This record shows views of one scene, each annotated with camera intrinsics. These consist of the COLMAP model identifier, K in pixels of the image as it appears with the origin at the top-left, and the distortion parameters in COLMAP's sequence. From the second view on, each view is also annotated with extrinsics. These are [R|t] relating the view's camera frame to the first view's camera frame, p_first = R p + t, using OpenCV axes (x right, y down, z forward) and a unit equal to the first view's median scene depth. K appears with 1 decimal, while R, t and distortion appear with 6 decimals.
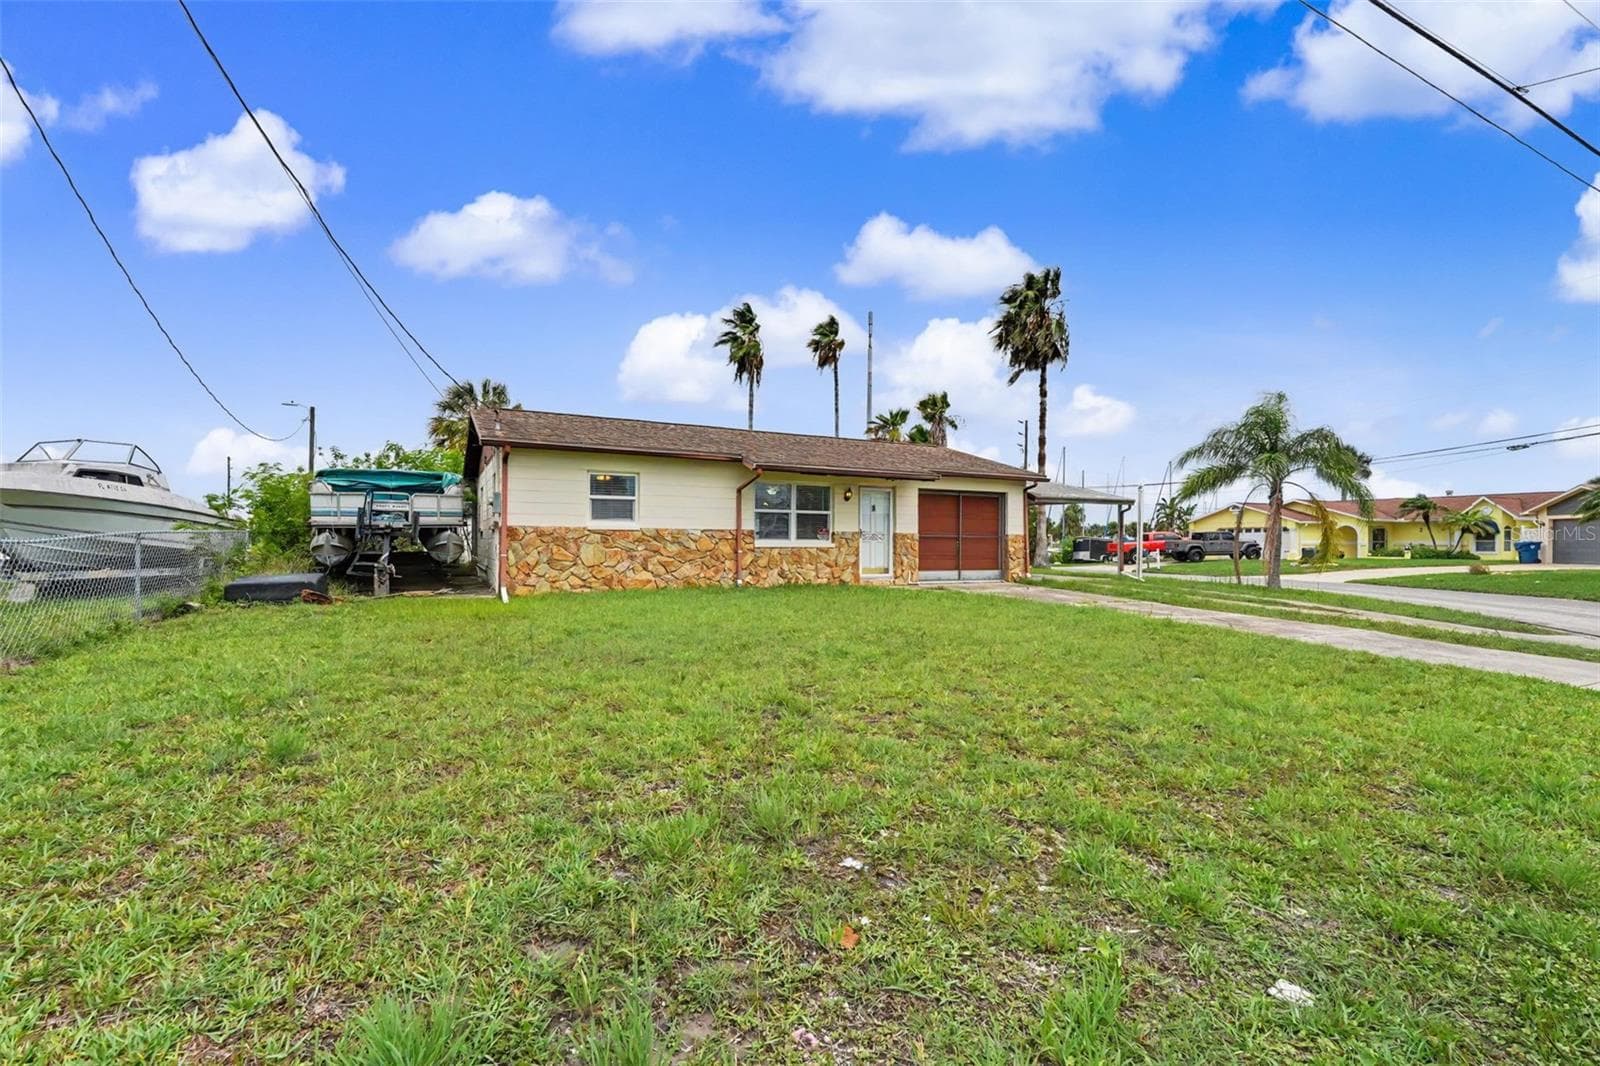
lens RADIAL K [[703.6, 0, 799.2], [0, 703.6, 527.8], [0, 0, 1]] dist [0.001859, -0.000203]
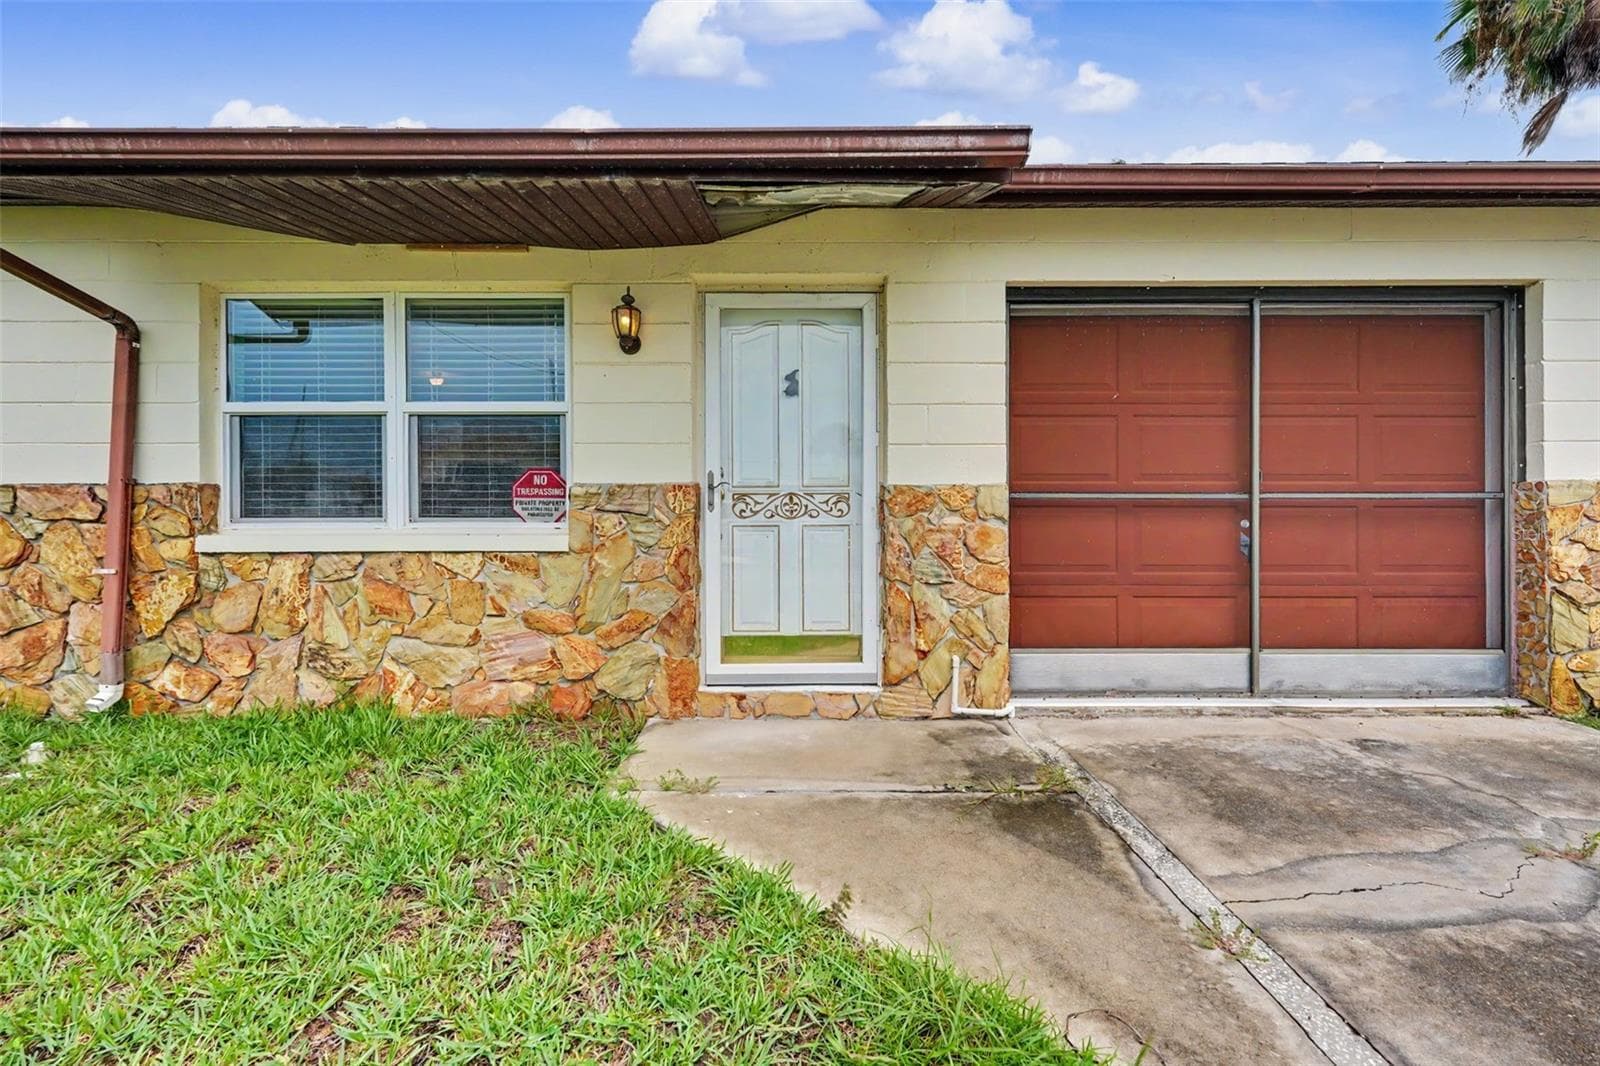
lens RADIAL K [[703.6, 0, 799.2], [0, 703.6, 527.8], [0, 0, 1]] dist [0.001859, -0.000203]
pose [[0.887723, -0.012769, -0.460201, 0.223908], [0.019284, 0.999769, 0.009459, 0.018993], [0.459974, -0.017272, 0.887764, 0.813058]]
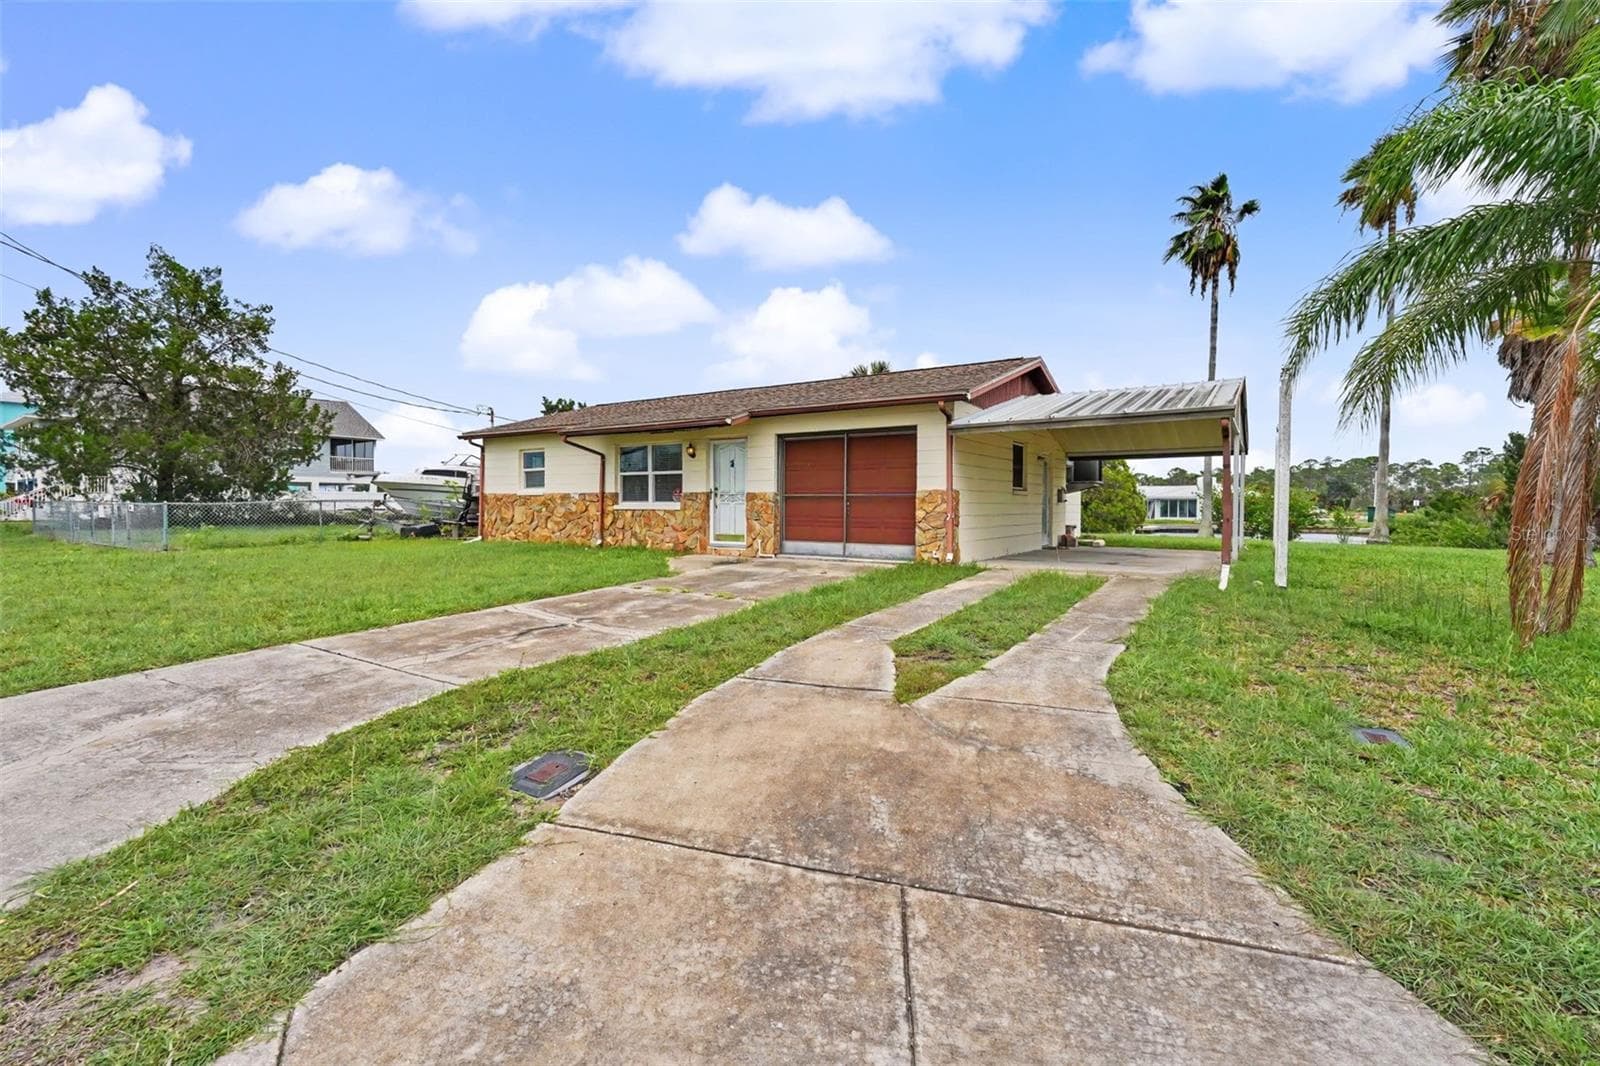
lens RADIAL K [[703.6, 0, 799.2], [0, 703.6, 527.8], [0, 0, 1]] dist [0.001859, -0.000203]
pose [[0.491318, 0.016723, -0.870820, 0.911407], [0.012708, 0.999572, 0.026366, 0.028657], [0.870888, -0.024021, 0.490895, 0.673034]]
